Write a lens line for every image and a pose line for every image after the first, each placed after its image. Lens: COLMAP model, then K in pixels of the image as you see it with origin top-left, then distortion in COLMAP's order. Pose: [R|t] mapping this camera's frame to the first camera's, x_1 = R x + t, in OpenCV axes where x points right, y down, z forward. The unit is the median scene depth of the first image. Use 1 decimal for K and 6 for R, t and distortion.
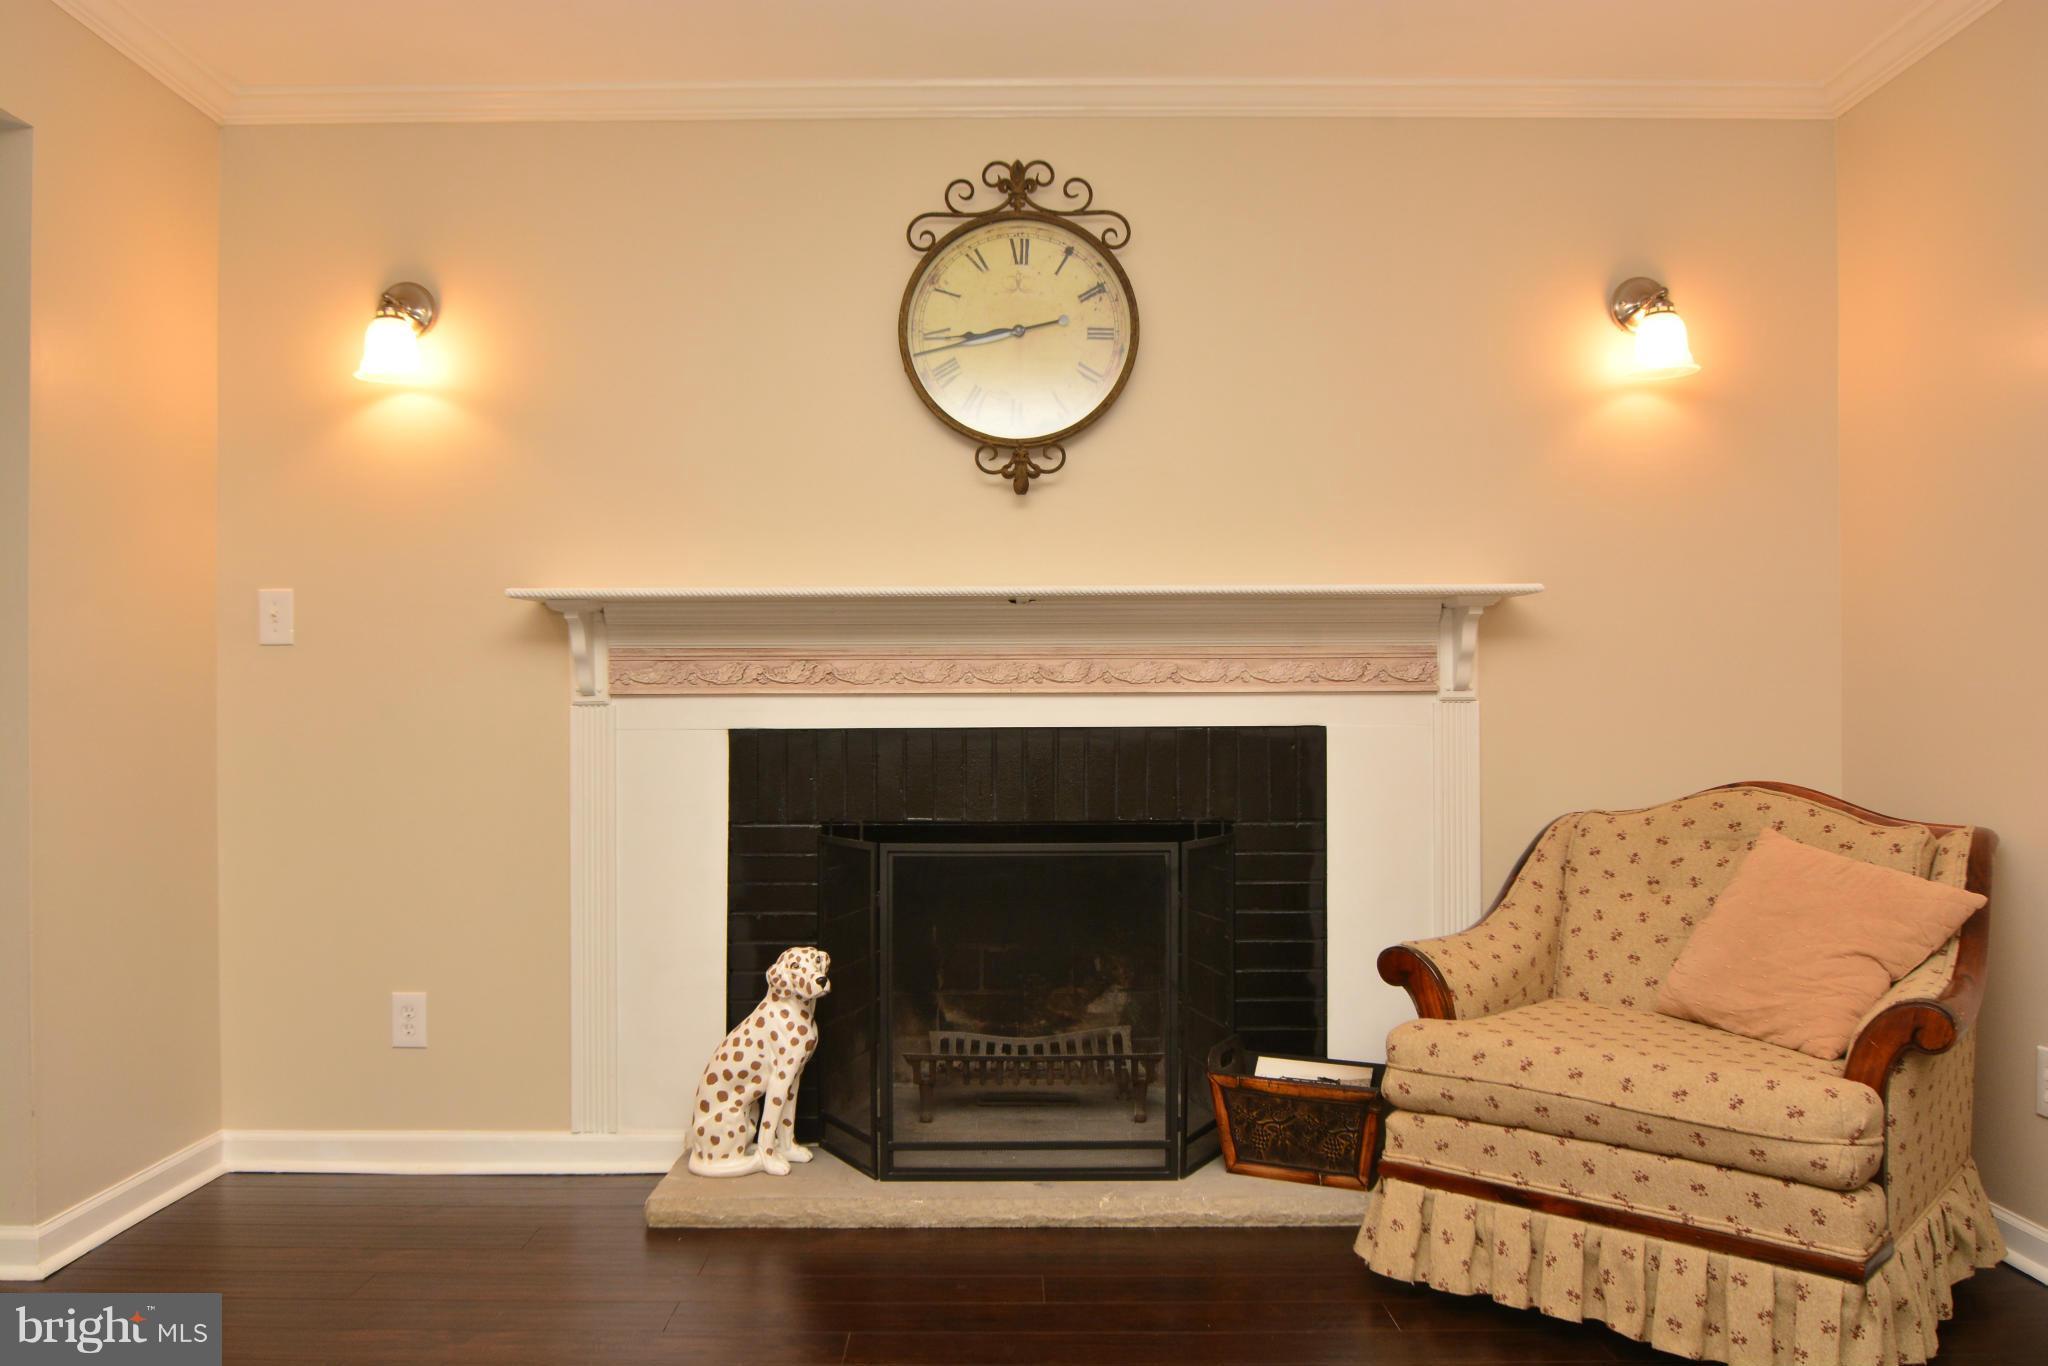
lens RADIAL K [[1558.5, 0, 954.8], [0, 1558.5, 728.3], [0, 0, 1]] dist [-0.045145, 0.013330]
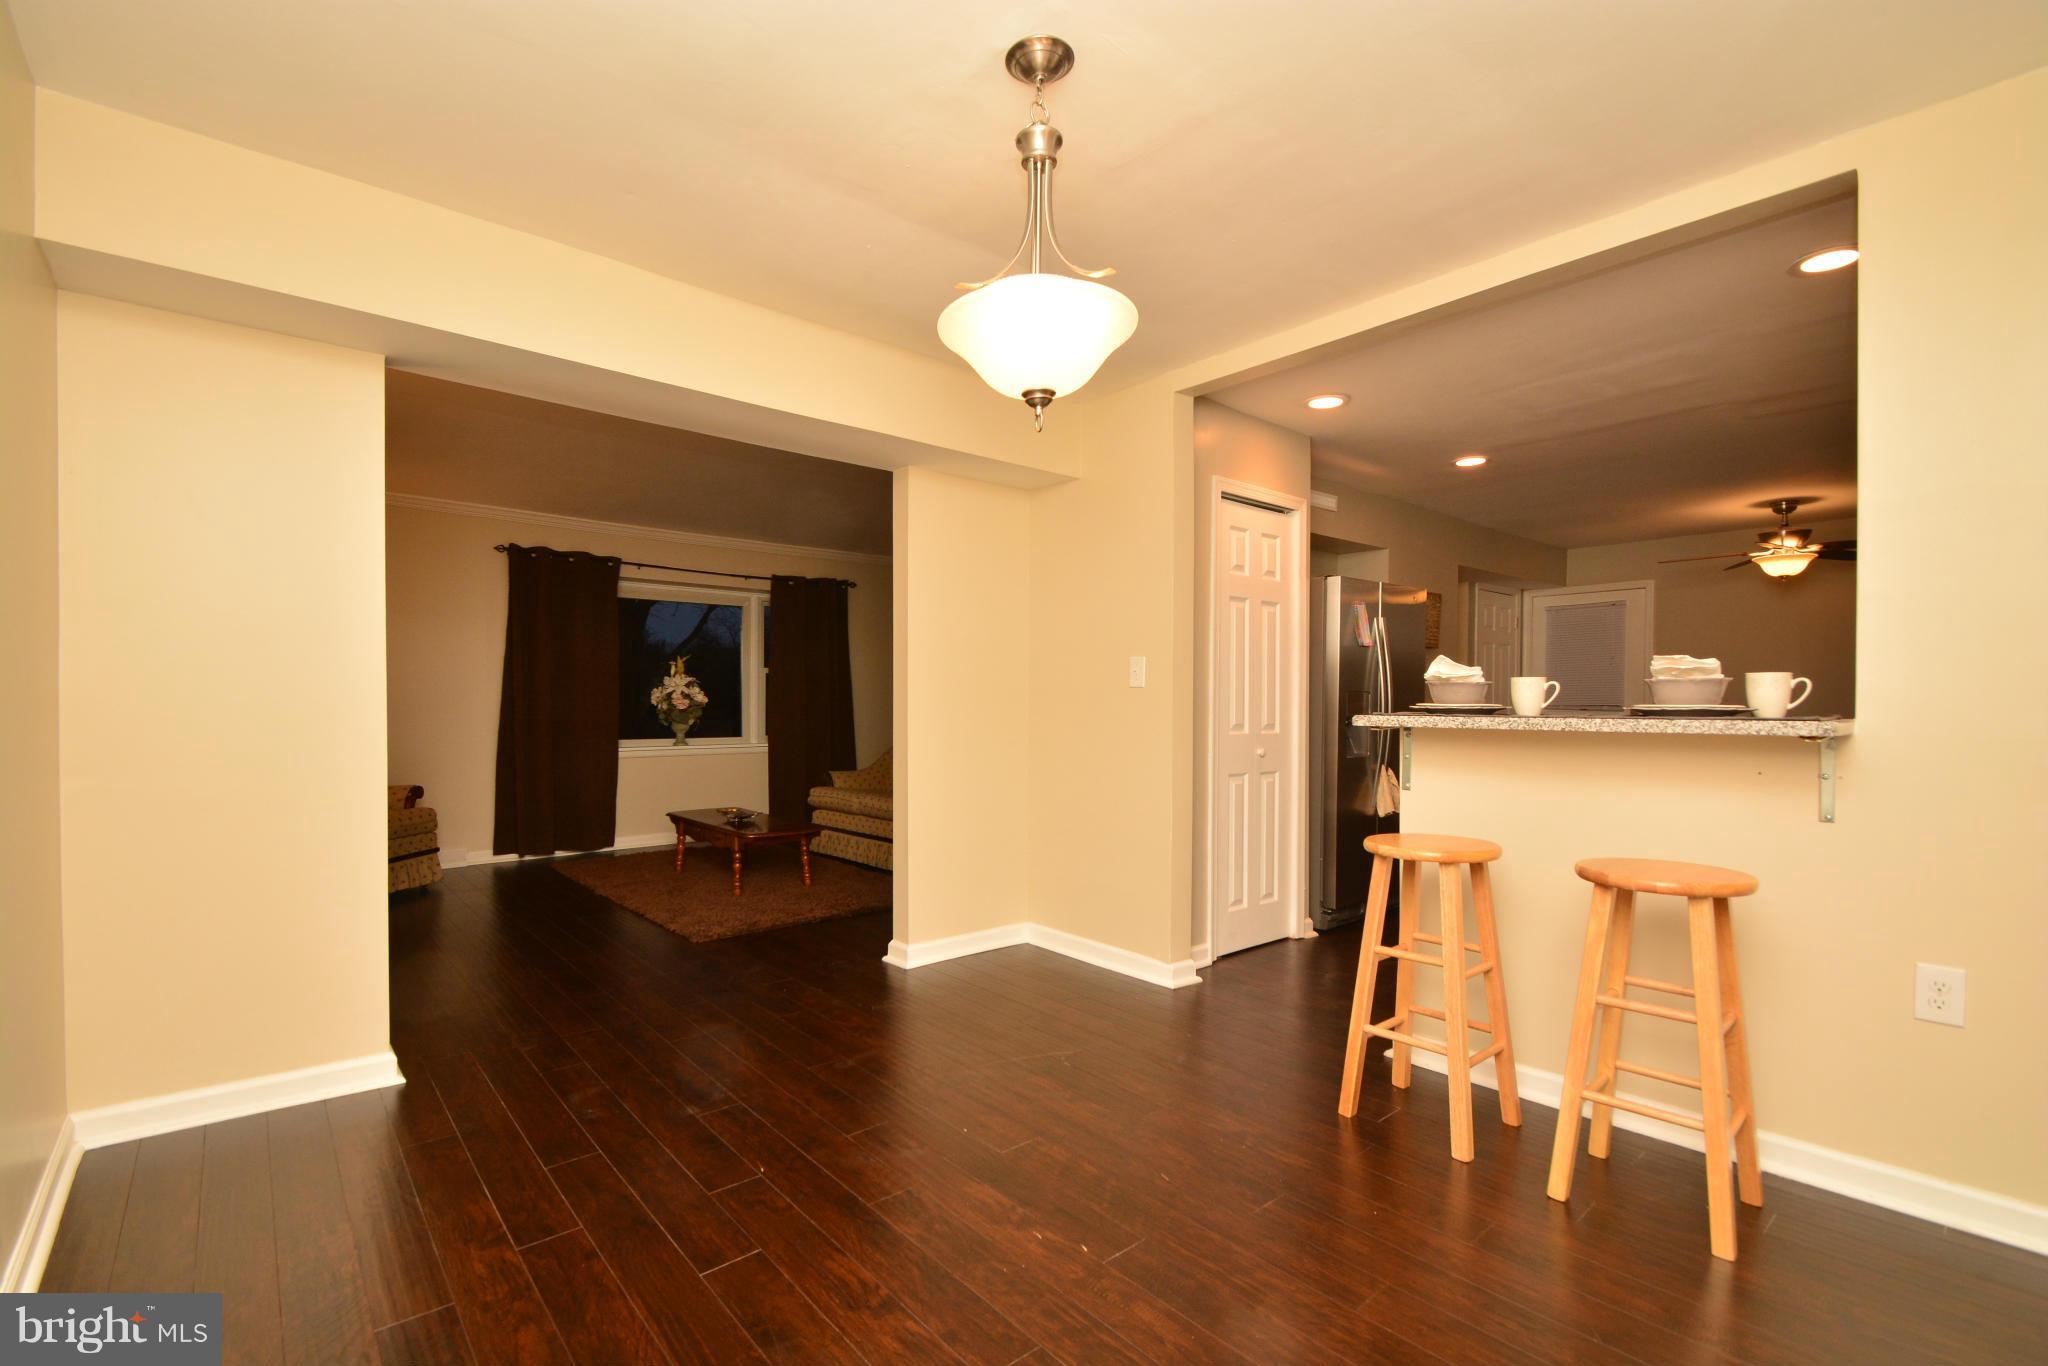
lens RADIAL K [[897.9, 0, 990.8], [0, 897.9, 715.7], [0, 0, 1]] dist [0.000128, 0.000079]
pose [[-0.665344, -0.013607, 0.746413, -1.463805], [0.000921, 0.999818, 0.019047, -0.035208], [-0.746537, 0.013361, -0.665210, 0.995423]]
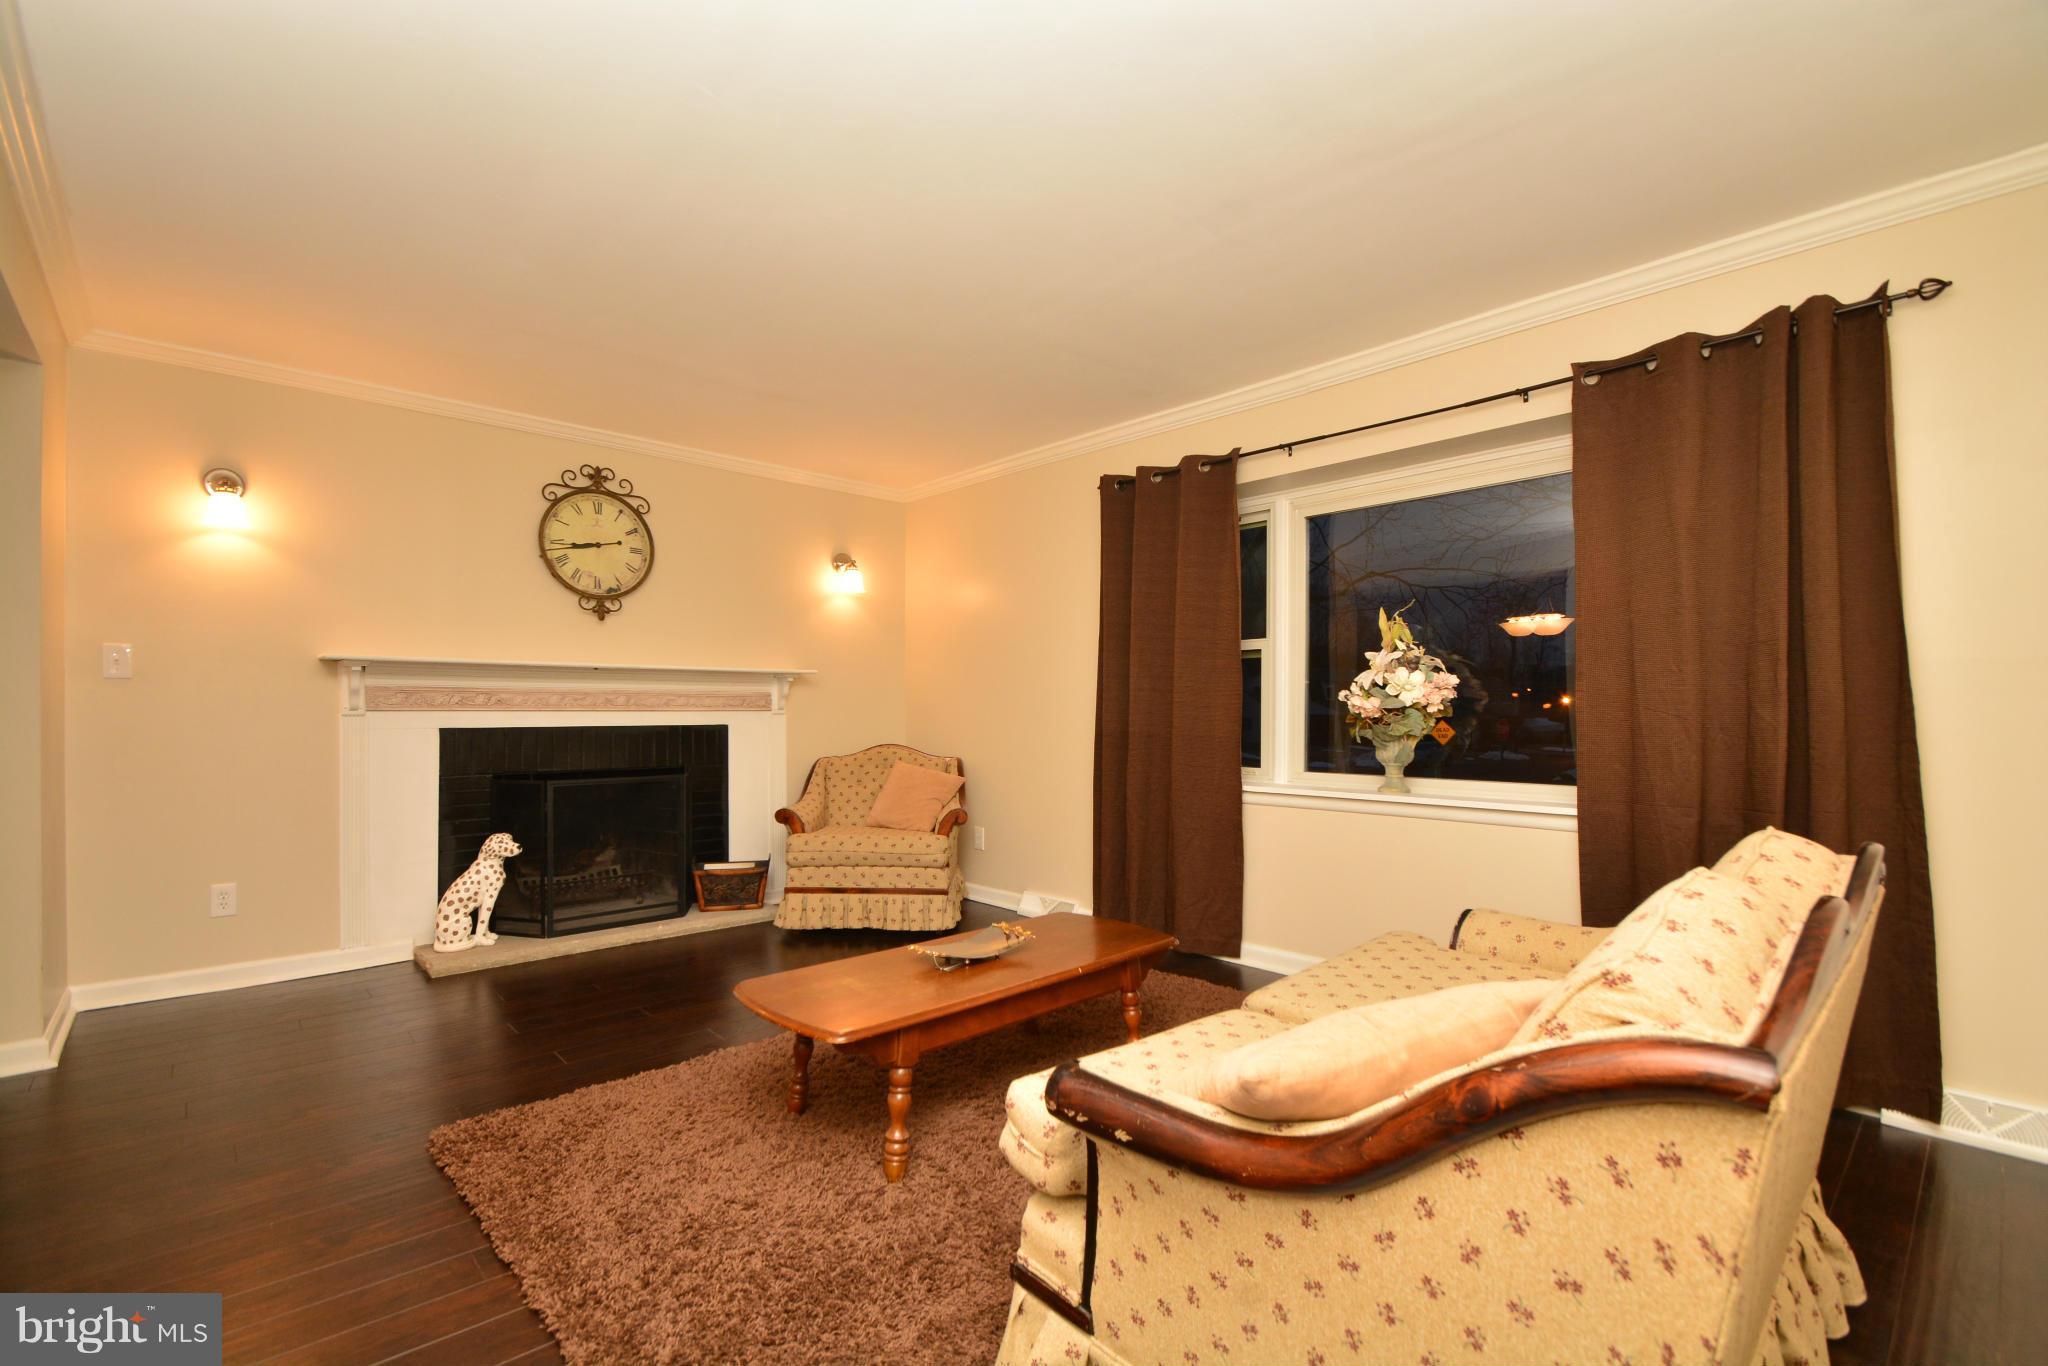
lens RADIAL K [[905.8, 0, 1012.8], [0, 905.8, 728.7], [0, 0, 1]] dist [-0.016130, -0.000143]
pose [[0.727022, -0.008962, 0.686556, -0.419521], [0.002139, 0.999940, 0.010788, -0.009881], [-0.686611, -0.006374, 0.726997, -0.334371]]
